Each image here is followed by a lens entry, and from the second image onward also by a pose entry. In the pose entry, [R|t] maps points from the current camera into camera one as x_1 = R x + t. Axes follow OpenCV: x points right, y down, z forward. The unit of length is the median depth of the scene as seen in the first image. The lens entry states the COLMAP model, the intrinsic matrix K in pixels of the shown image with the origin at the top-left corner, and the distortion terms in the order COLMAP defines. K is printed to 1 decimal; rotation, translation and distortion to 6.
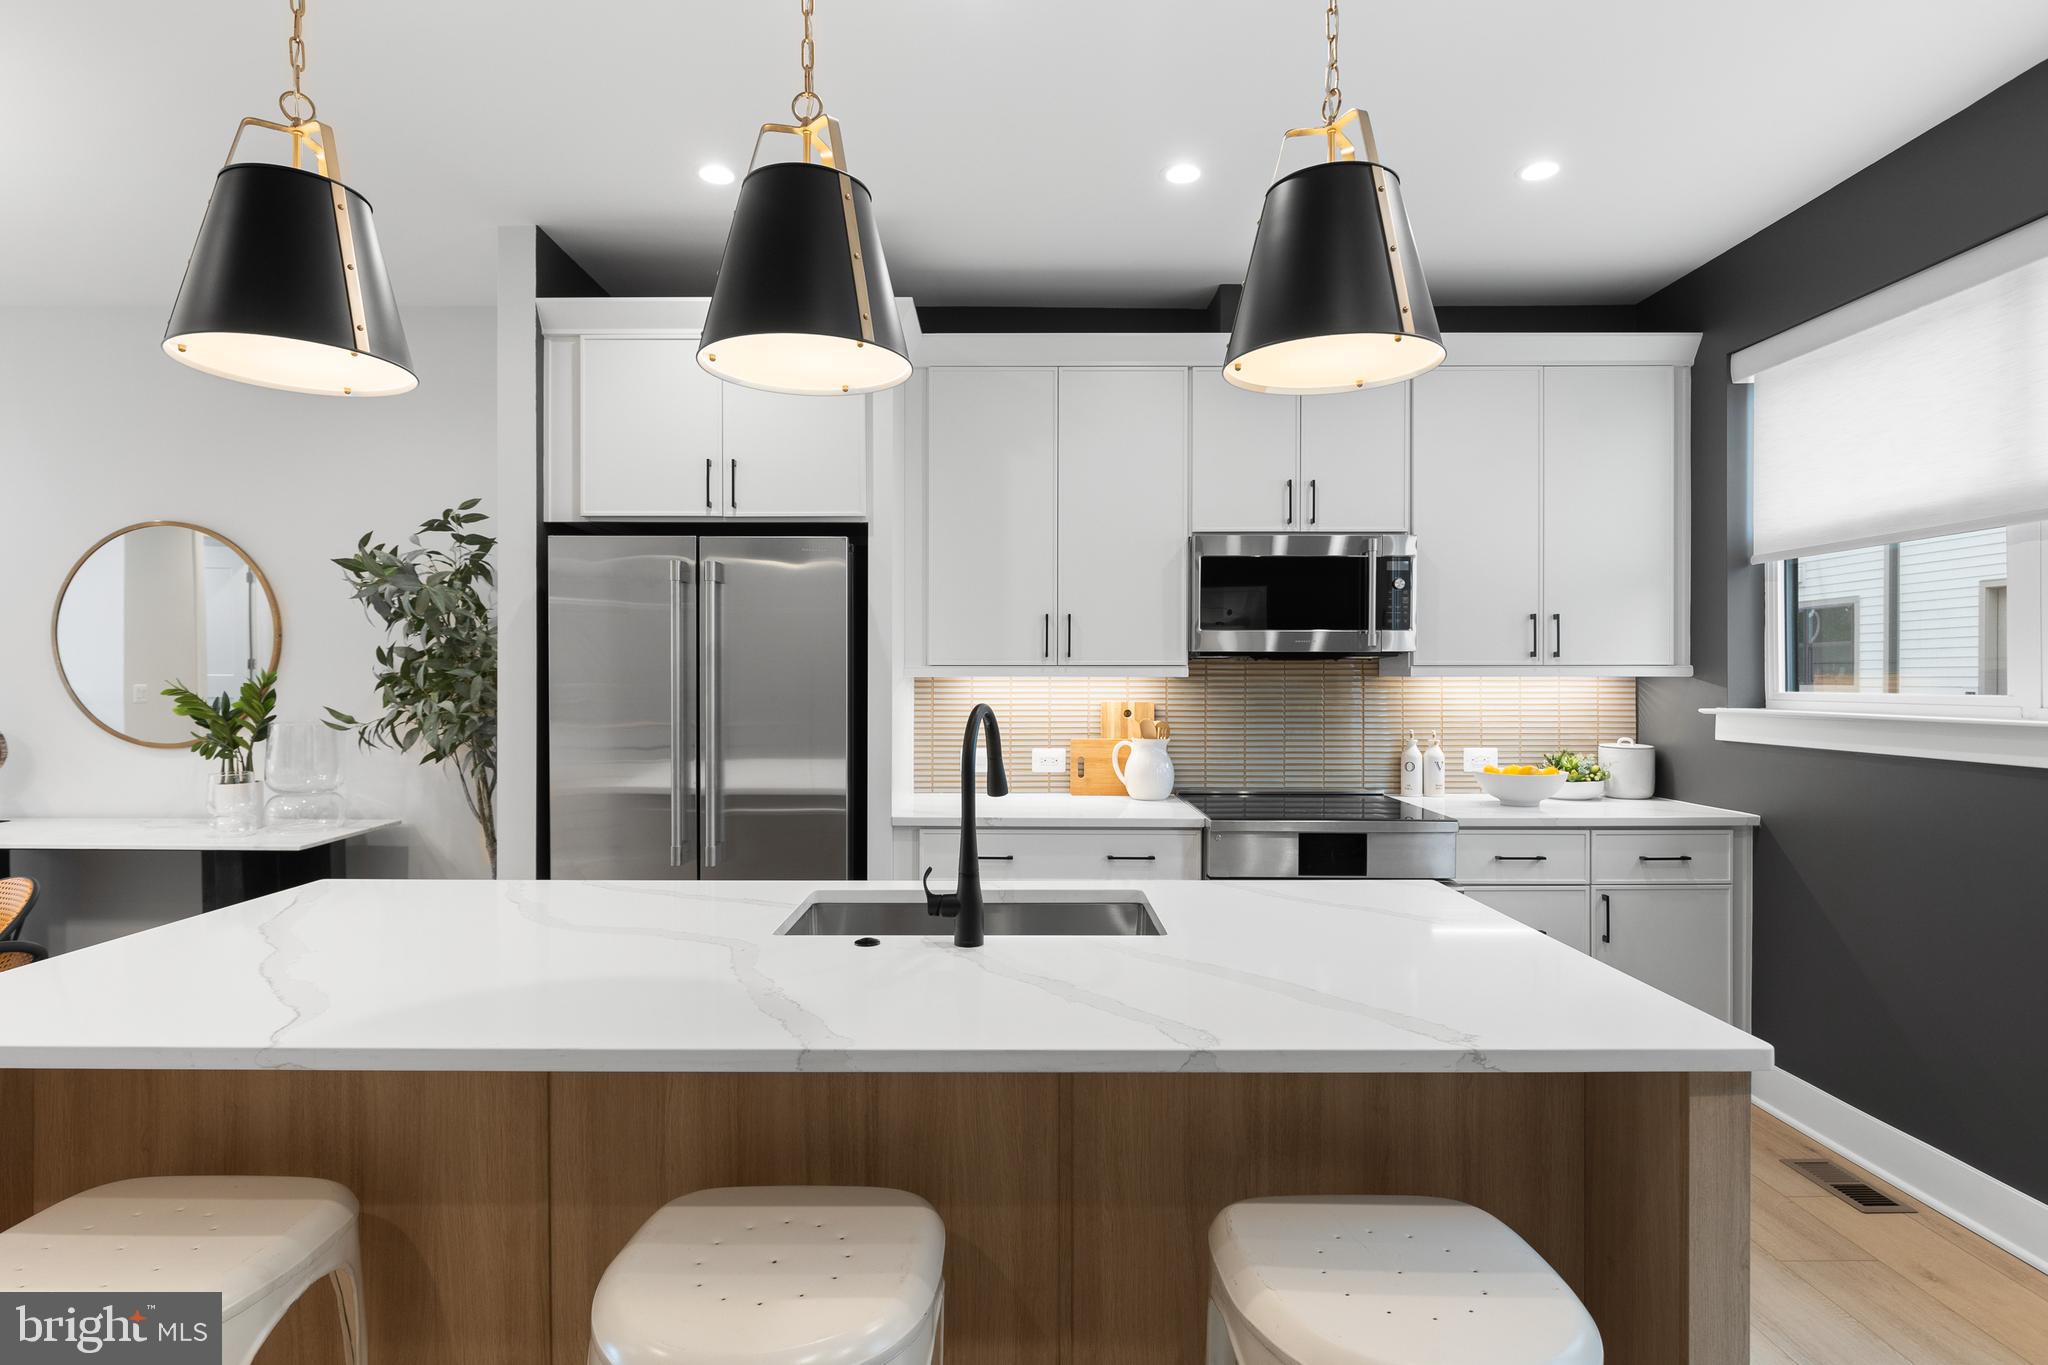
lens RADIAL K [[1042.7, 0, 1021.9], [0, 1042.7, 680.2], [0, 0, 1]] dist [-0.005118, 0.000522]
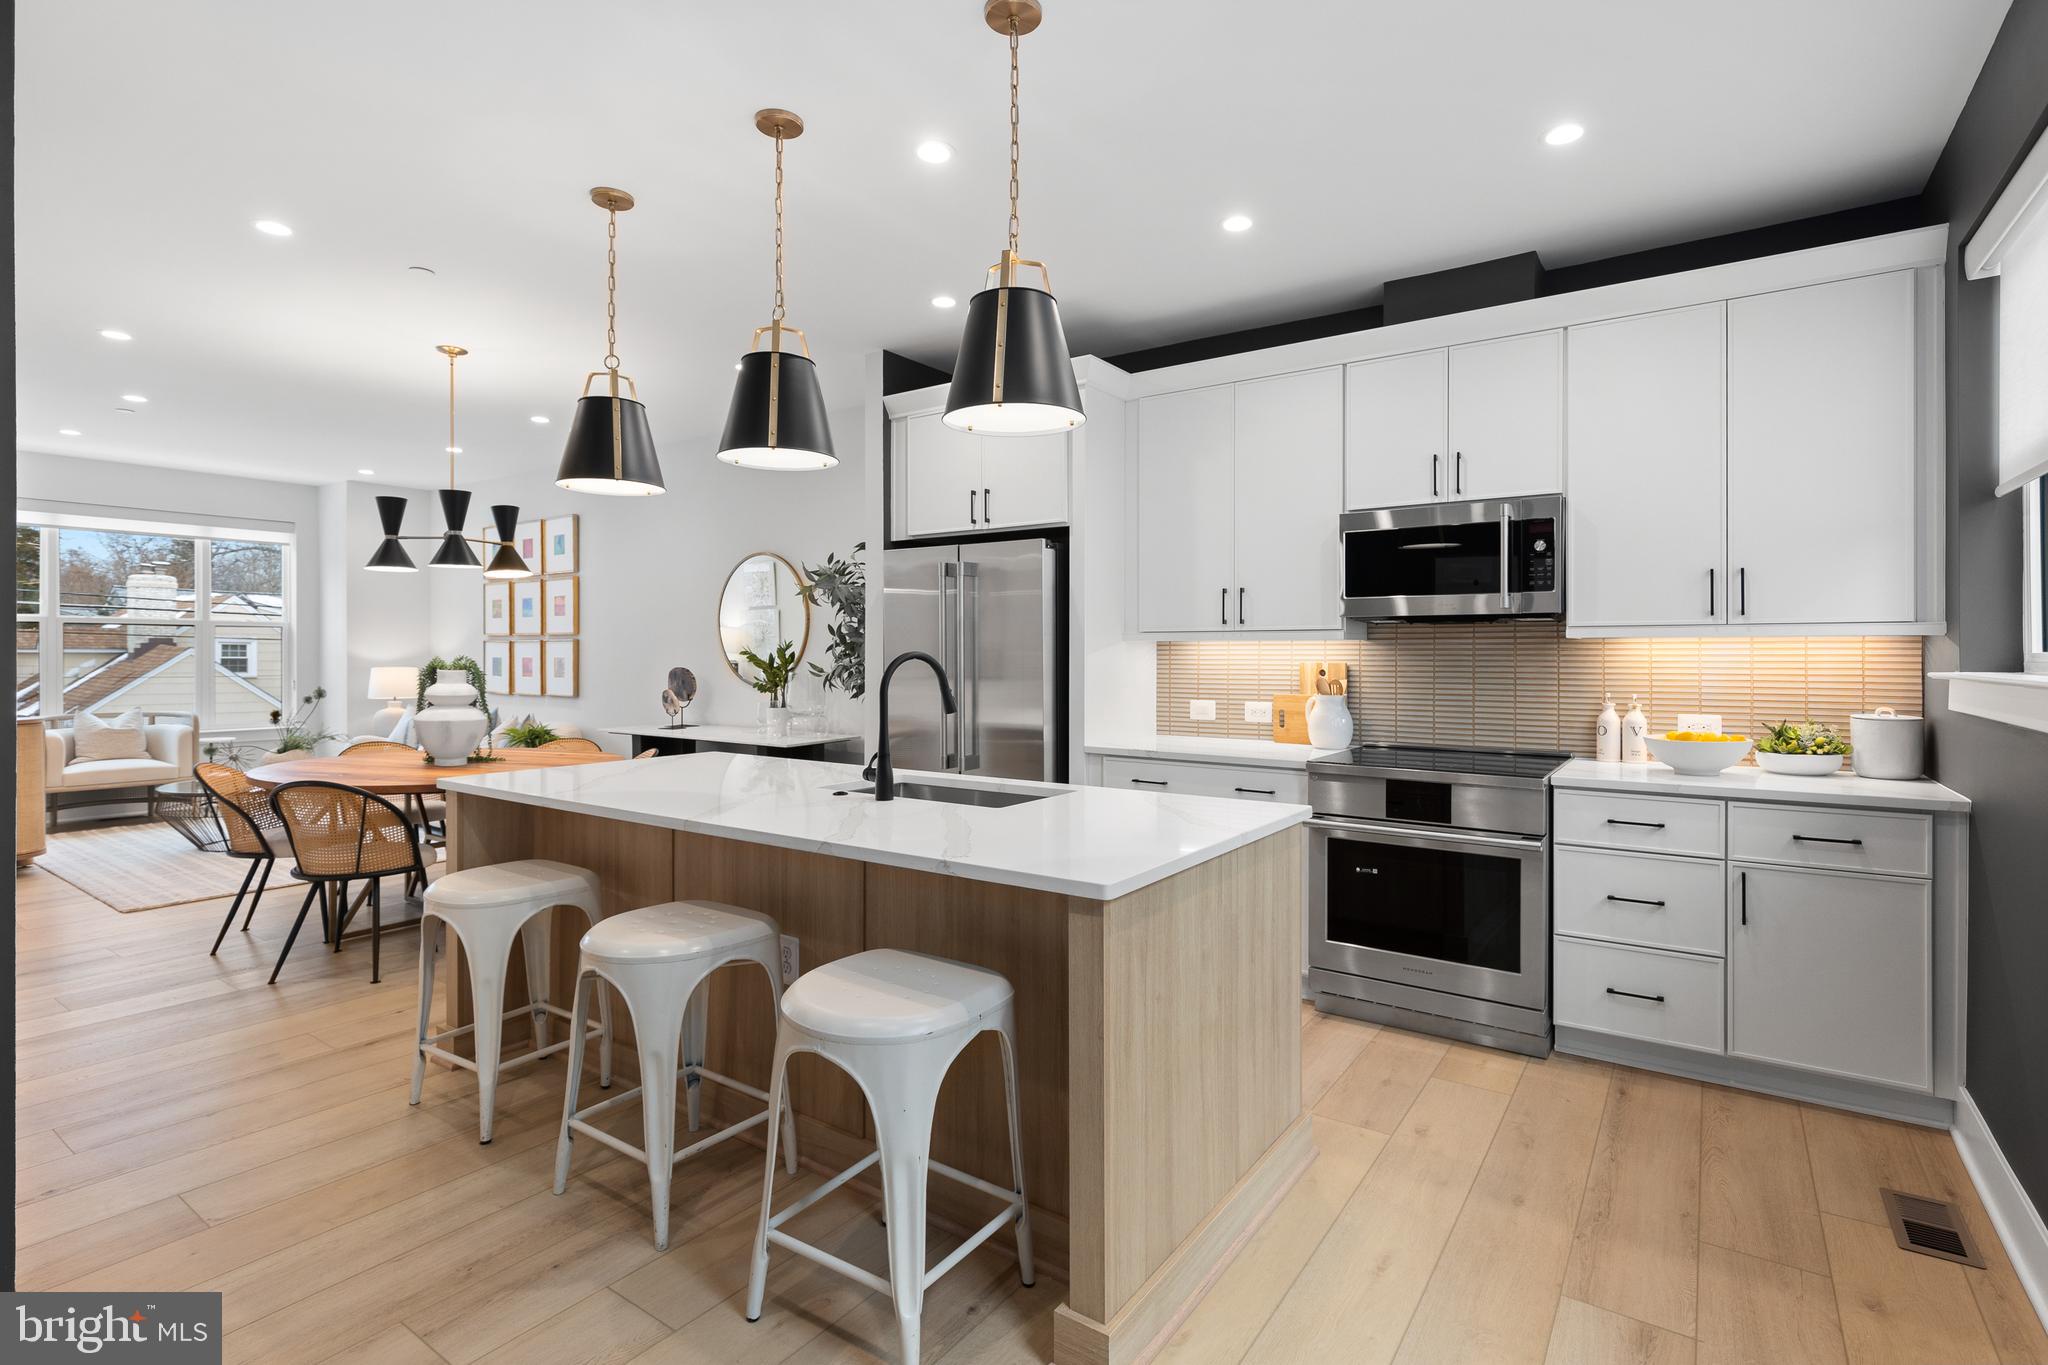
lens RADIAL K [[987.9, 0, 1056.7], [0, 987.9, 651.5], [0, 0, 1]] dist [-0.004394, -0.002478]
pose [[0.825699, -0.000964, -0.564111, 0.517322], [-0.001617, 0.999990, -0.004074, 0.014733], [0.564109, 0.004276, 0.825689, -0.056168]]
